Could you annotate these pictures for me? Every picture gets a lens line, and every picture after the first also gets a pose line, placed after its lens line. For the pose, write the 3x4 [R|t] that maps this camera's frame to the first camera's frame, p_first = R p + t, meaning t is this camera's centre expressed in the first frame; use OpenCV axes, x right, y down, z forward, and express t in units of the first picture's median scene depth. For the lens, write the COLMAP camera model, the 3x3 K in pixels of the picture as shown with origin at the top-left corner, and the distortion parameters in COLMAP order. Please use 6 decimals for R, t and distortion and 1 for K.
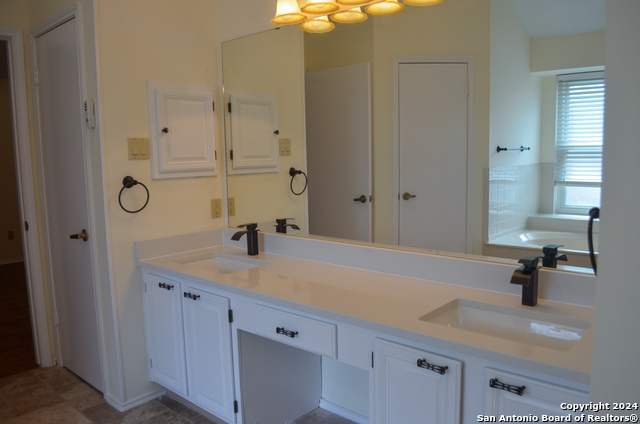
lens RADIAL K [[496.8, 0, 322.7], [0, 496.8, 214.1], [0, 0, 1]] dist [-0.086935, 0.019934]
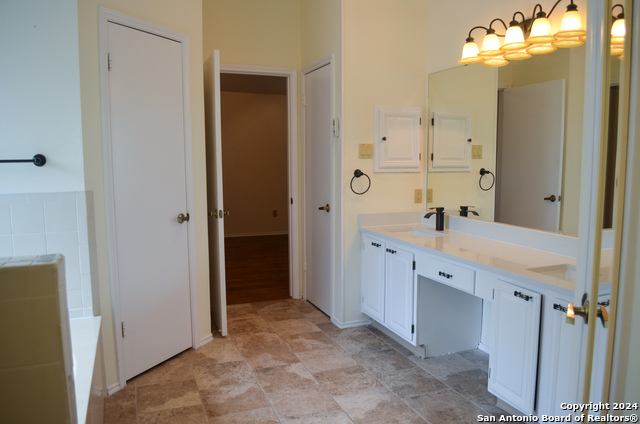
lens RADIAL K [[496.8, 0, 320.9], [0, 496.8, 213.5], [0, 0, 1]] dist [-0.086935, 0.019934]
pose [[0.888963, 0.069345, -0.452698, 0.184441], [-0.070450, 0.997411, 0.014443, 0.039784], [0.452527, 0.019053, 0.891547, -0.370704]]
